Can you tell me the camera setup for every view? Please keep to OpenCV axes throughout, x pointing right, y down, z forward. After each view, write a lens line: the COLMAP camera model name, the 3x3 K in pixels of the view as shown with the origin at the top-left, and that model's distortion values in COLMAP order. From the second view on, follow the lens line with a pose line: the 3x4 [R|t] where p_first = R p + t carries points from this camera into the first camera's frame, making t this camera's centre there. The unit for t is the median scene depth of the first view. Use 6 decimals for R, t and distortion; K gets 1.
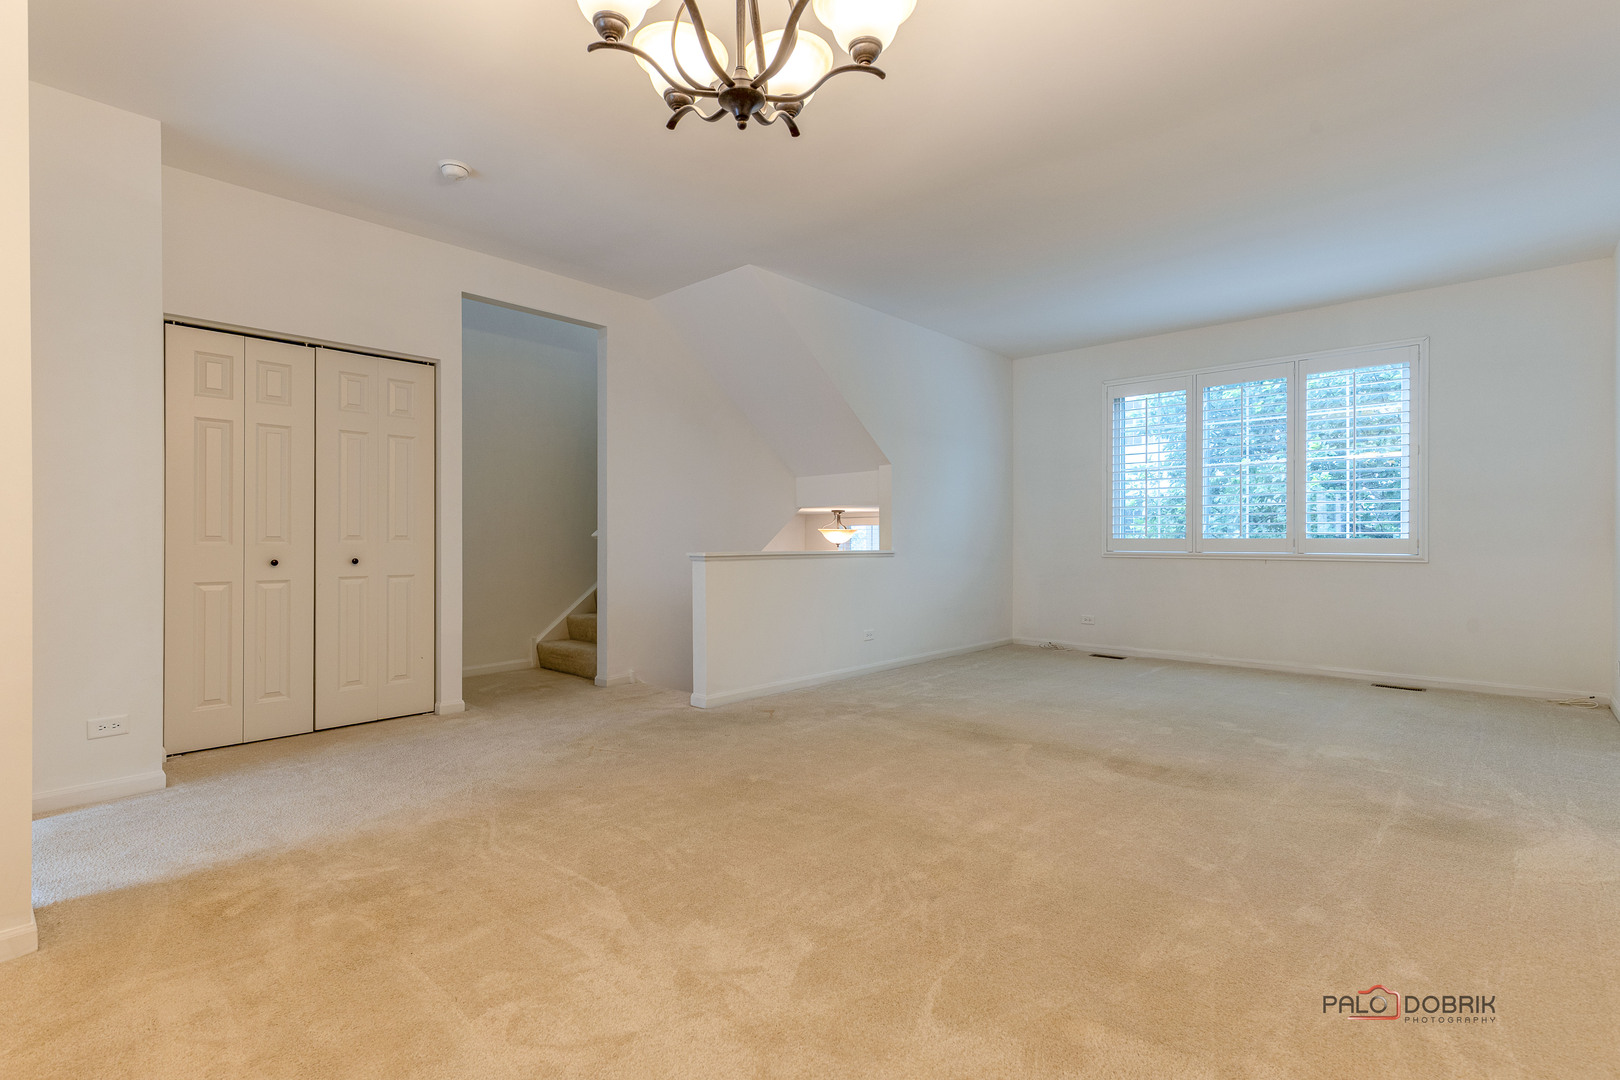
lens RADIAL K [[749.7, 0, 810.0], [0, 749.7, 540.0], [0, 0, 1]] dist [0.000243, 0.000031]
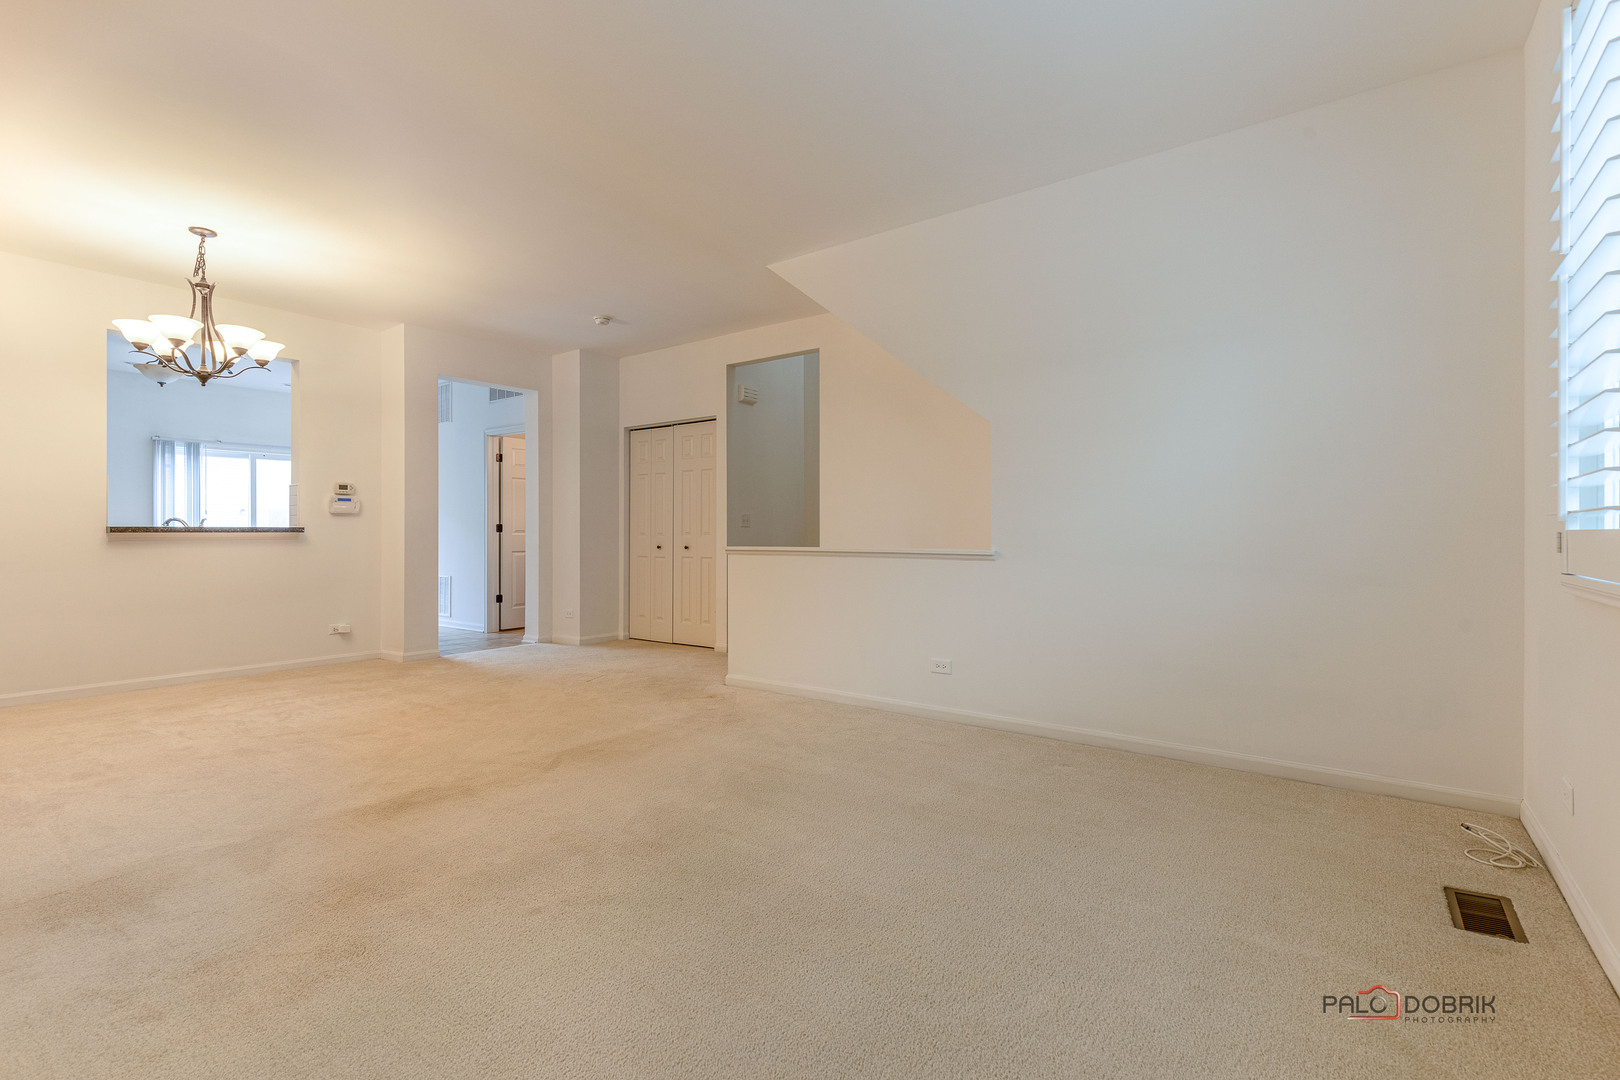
lens RADIAL K [[749.7, 0, 810.0], [0, 749.7, 540.0], [0, 0, 1]] dist [0.000243, 0.000031]
pose [[0.103990, 0.004511, -0.994568, 1.003325], [-0.004330, 0.999982, 0.004082, 0.002517], [0.994569, 0.003882, 0.104007, 1.014335]]
